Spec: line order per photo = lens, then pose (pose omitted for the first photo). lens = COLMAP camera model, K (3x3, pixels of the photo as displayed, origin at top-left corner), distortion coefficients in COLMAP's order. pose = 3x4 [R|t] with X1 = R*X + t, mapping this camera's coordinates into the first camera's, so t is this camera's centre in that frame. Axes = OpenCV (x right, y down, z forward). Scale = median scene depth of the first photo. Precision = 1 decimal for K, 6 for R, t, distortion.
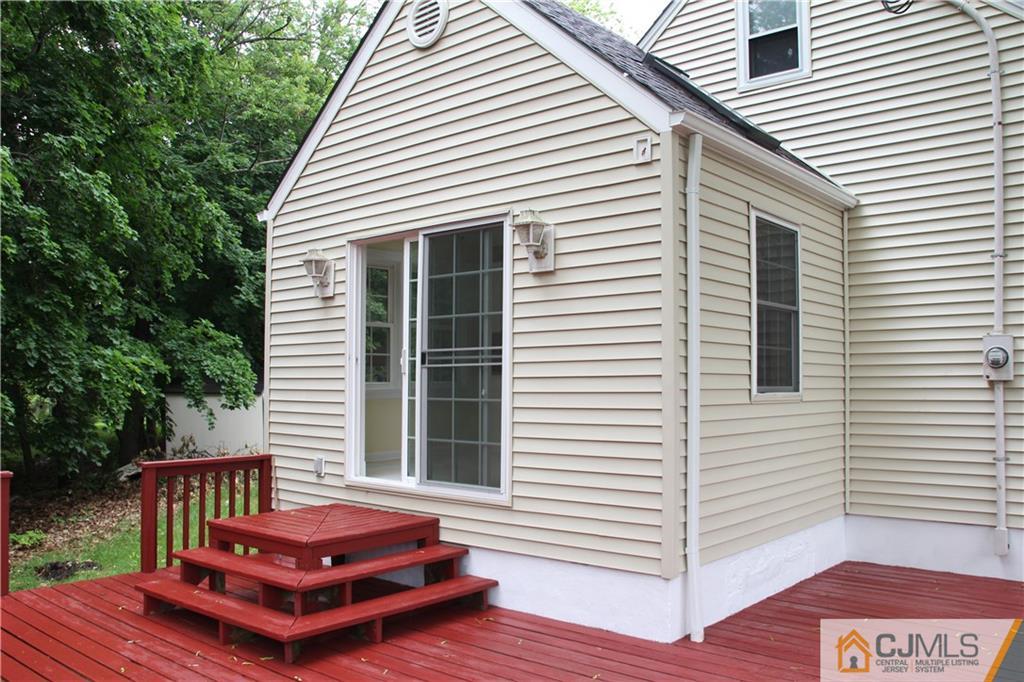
lens RADIAL K [[855.9, 0, 511.8], [0, 855.9, 342.0], [0, 0, 1]] dist [-0.146614, 0.090269]
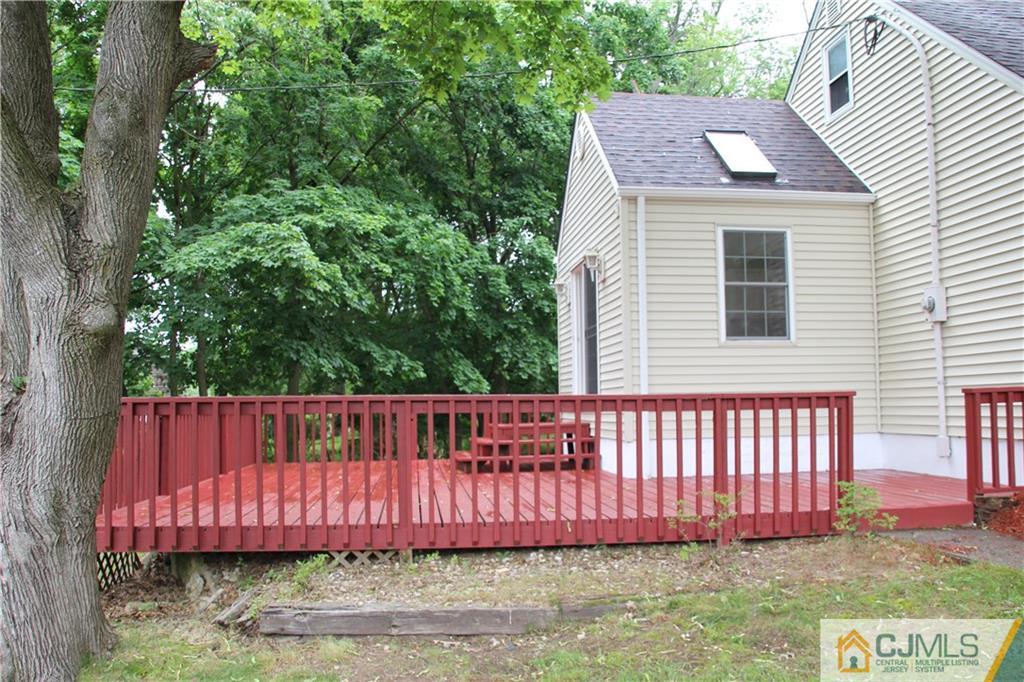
lens RADIAL K [[855.9, 0, 510.8], [0, 855.9, 341.1], [0, 0, 1]] dist [-0.146614, 0.090269]
pose [[0.731261, -0.060848, -0.679378, 0.855151], [0.044222, 0.998147, -0.041799, 0.087401], [0.680663, 0.000523, 0.732597, -0.351431]]
